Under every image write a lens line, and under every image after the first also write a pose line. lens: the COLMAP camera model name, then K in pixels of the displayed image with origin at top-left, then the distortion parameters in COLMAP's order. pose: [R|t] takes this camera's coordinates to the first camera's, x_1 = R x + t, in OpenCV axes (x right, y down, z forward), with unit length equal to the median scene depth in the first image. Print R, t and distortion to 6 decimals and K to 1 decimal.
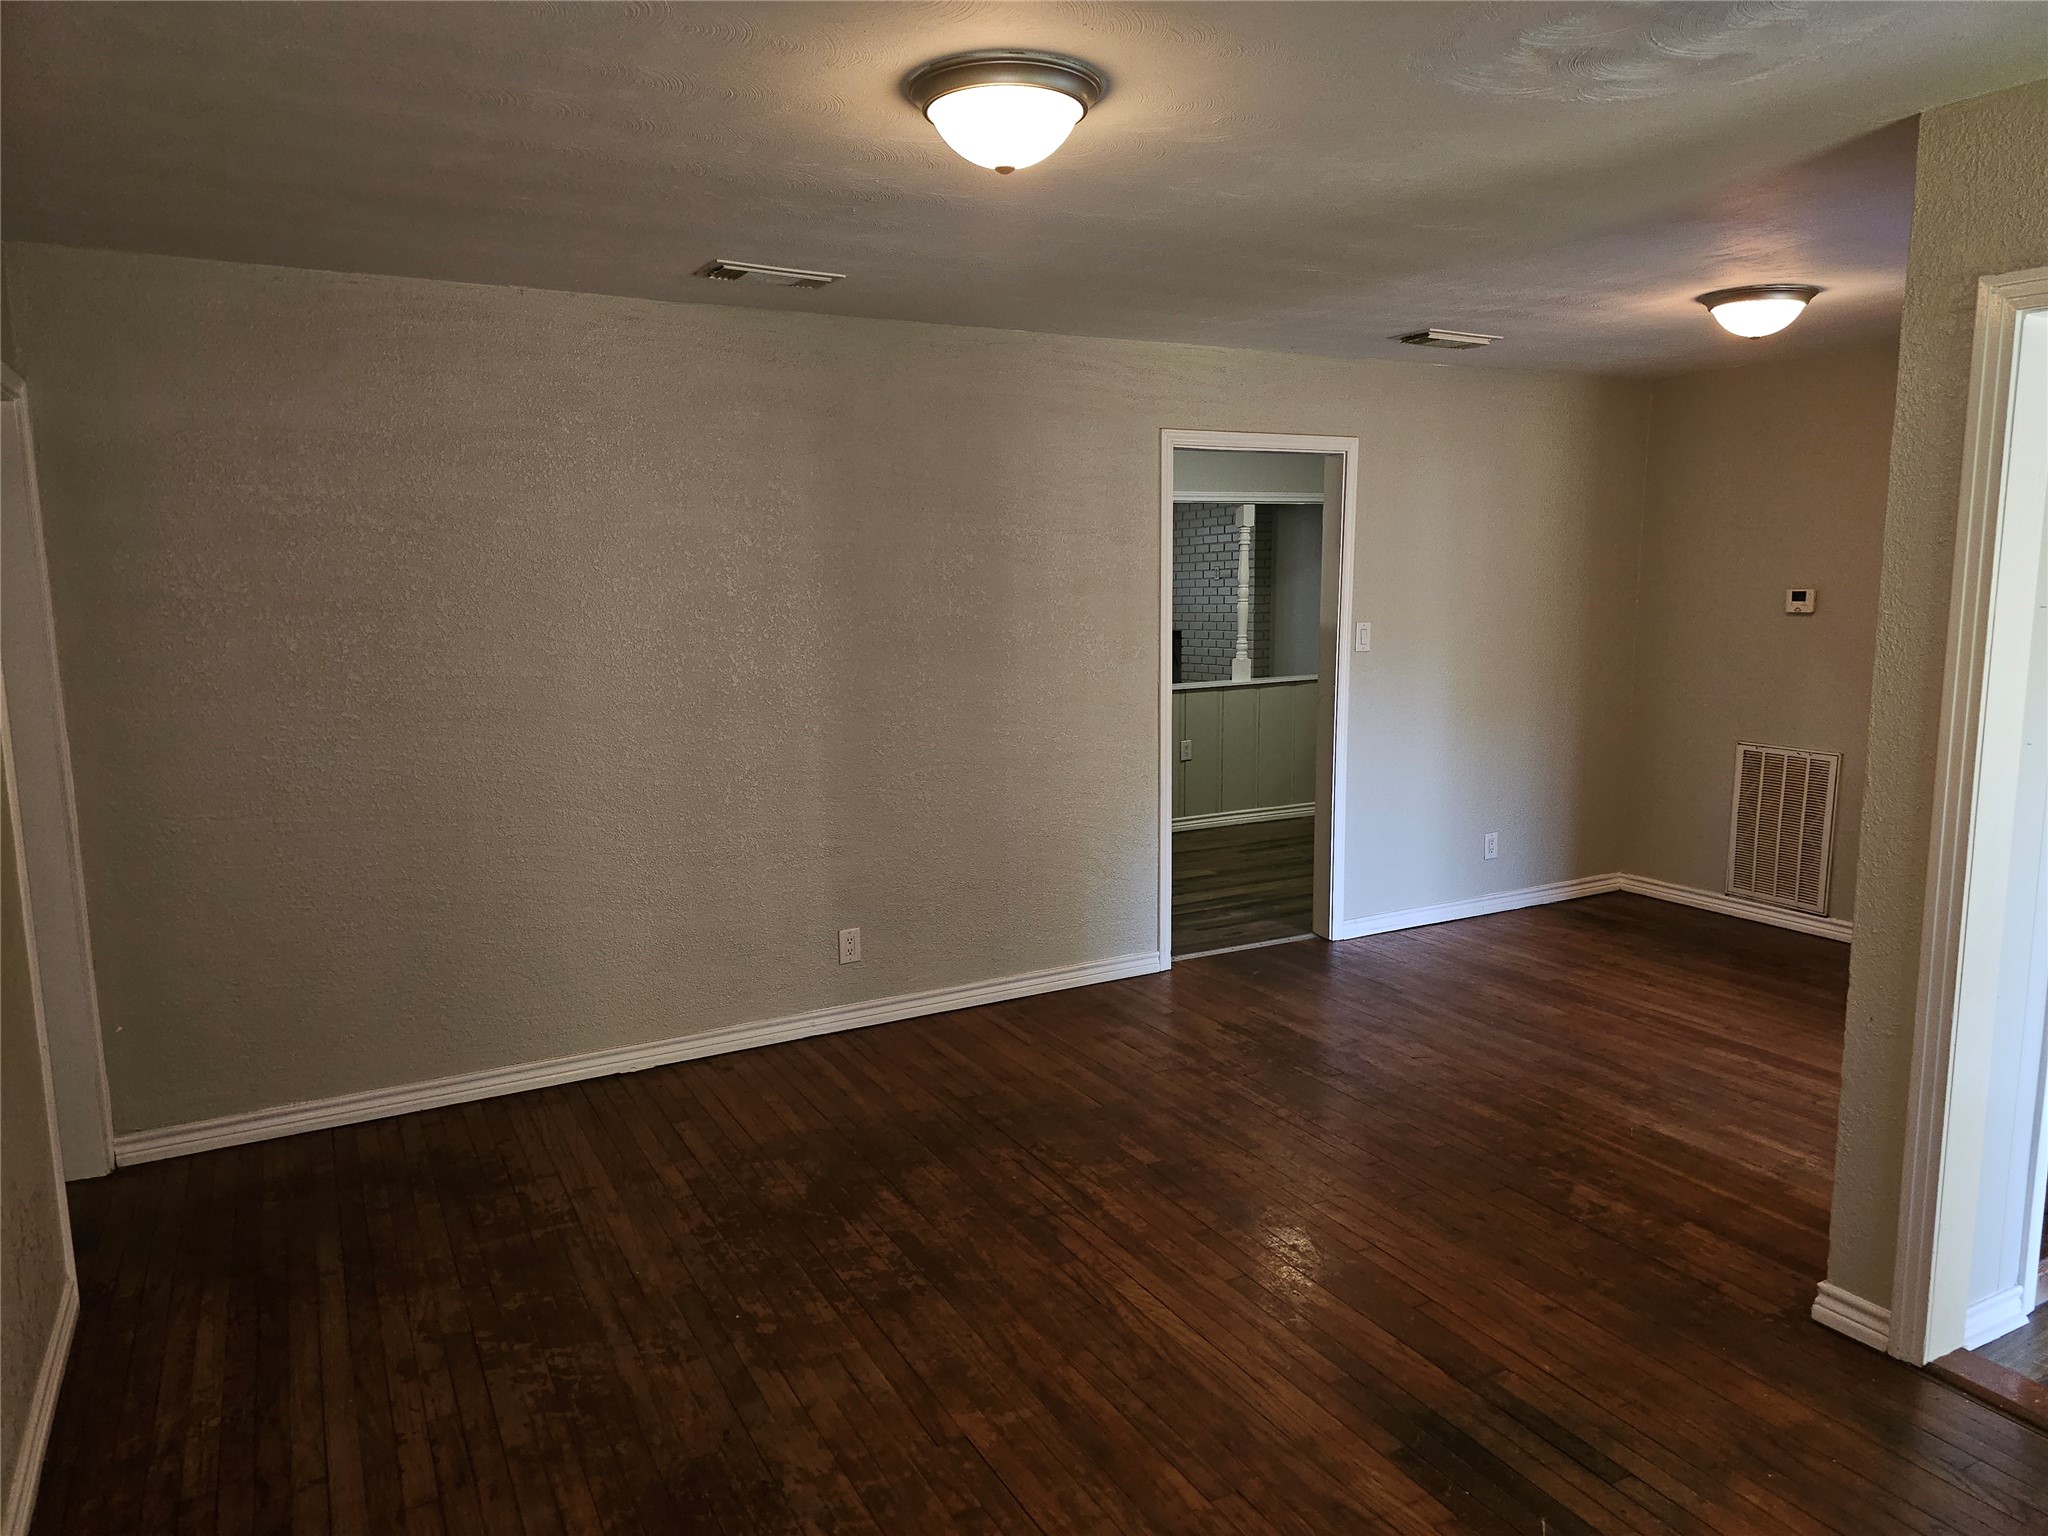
lens RADIAL K [[1372.1, 0, 1032.6], [0, 1372.1, 763.3], [0, 0, 1]] dist [0.055537, -0.051939]
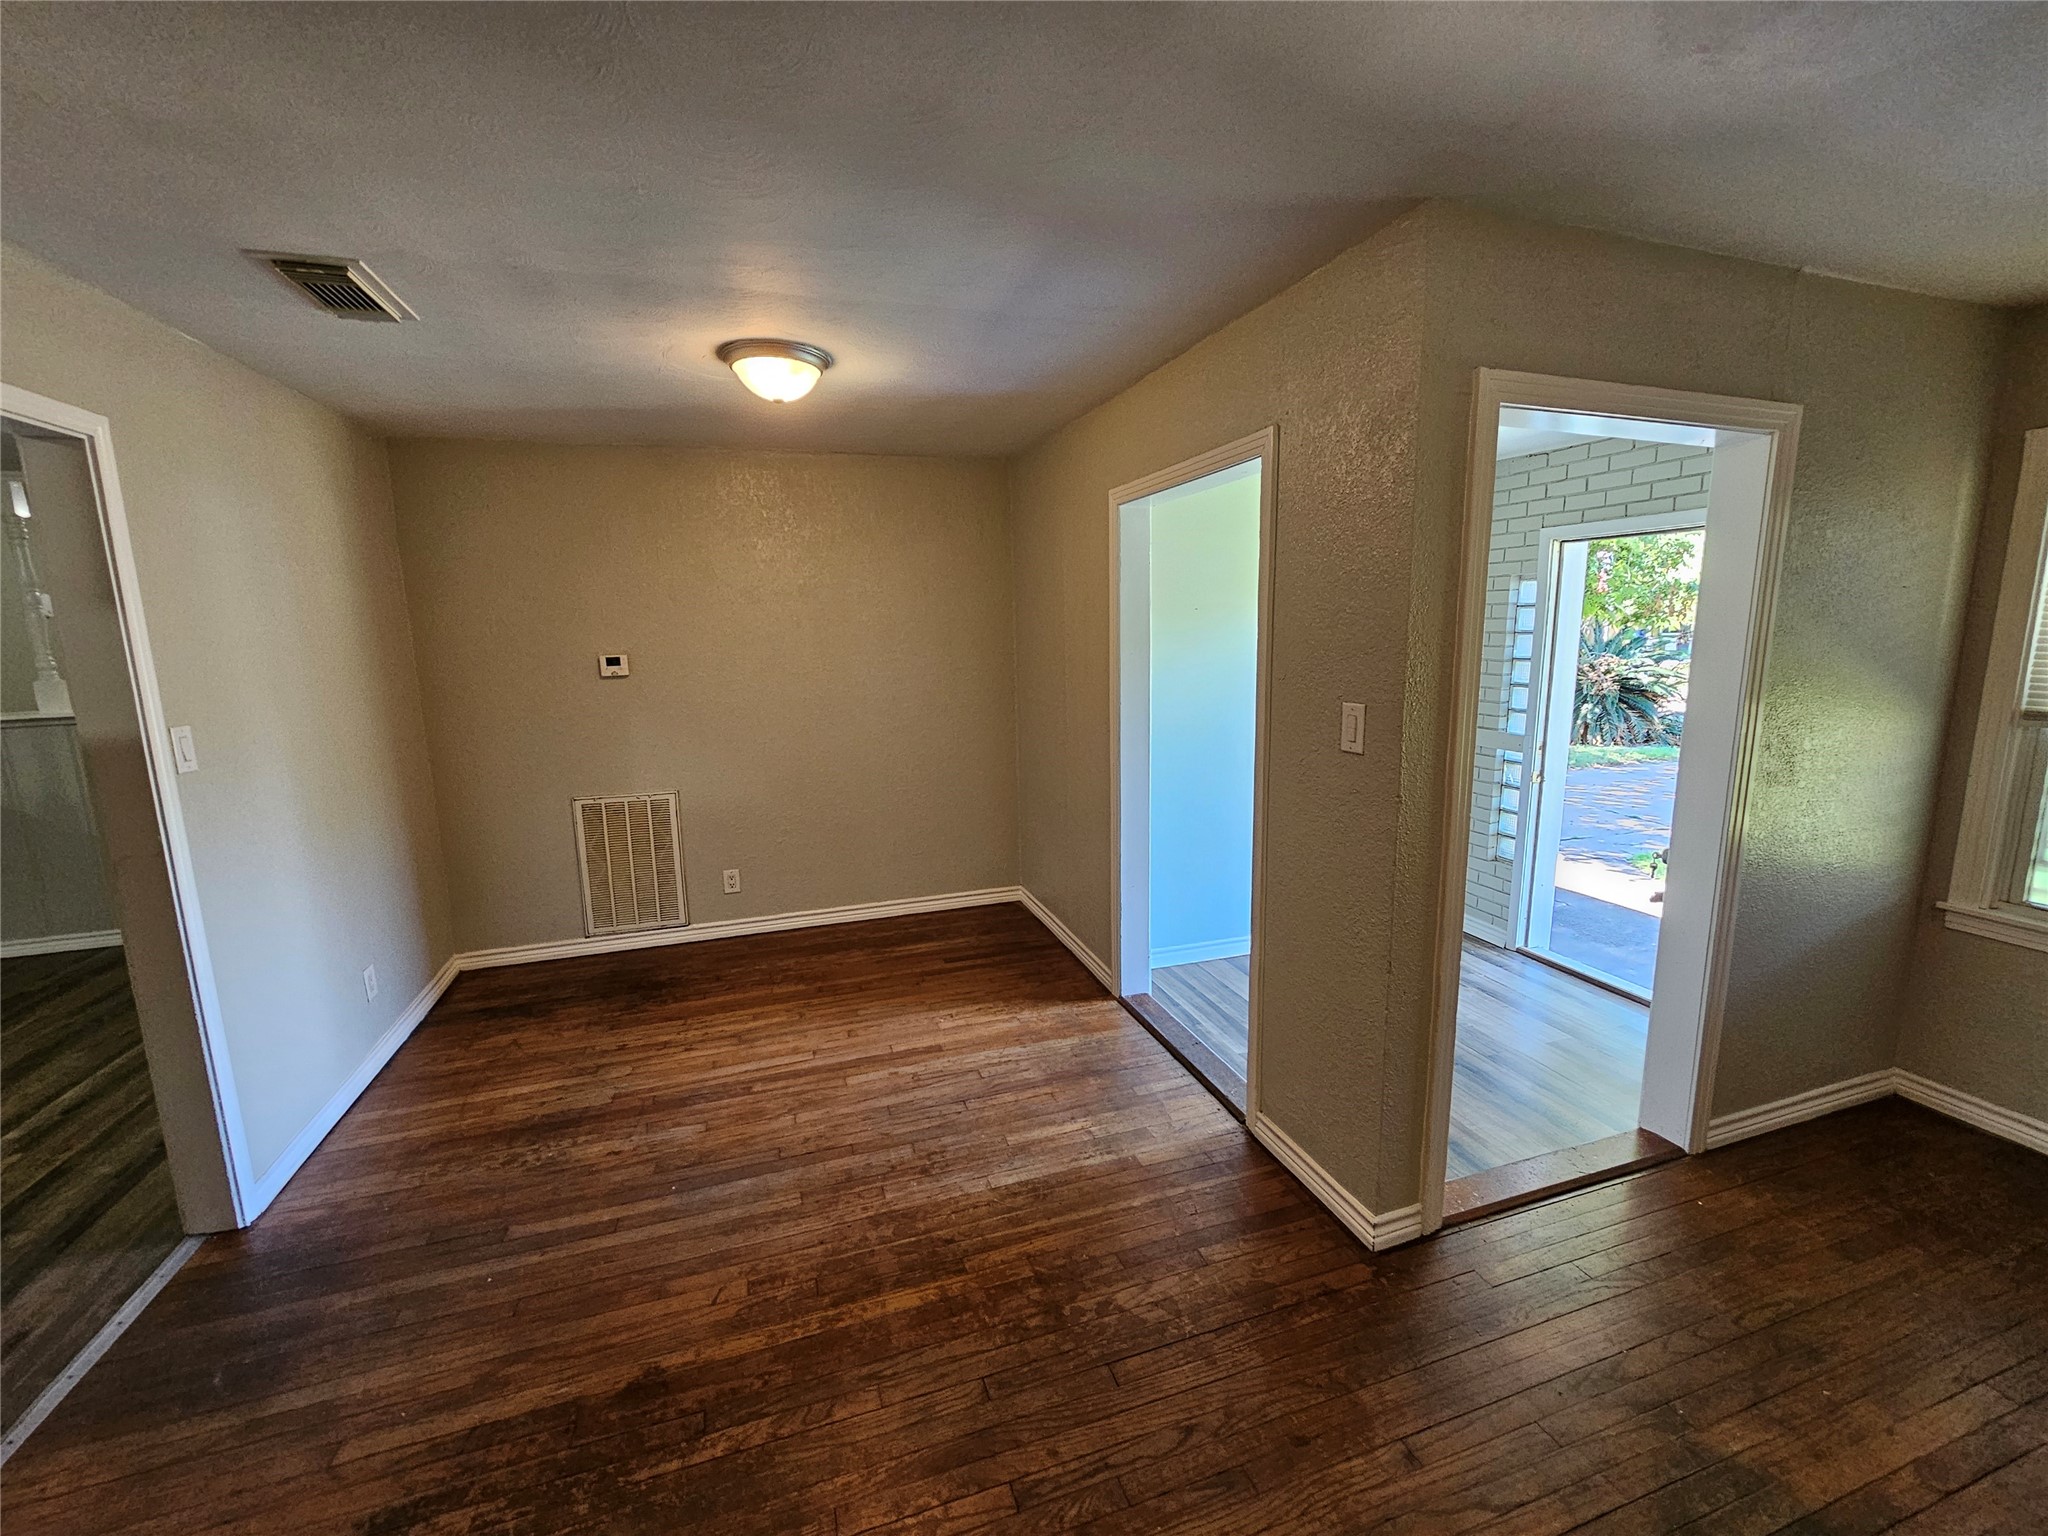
lens RADIAL K [[836.3, 0, 1028.9], [0, 836.3, 765.2], [0, 0, 1]] dist [-0.002392, 0.000061]
pose [[0.174324, -0.158148, 0.971906, -0.064497], [0.157139, 0.978837, 0.131091, -0.080102], [-0.972069, 0.129872, 0.195486, 0.598430]]
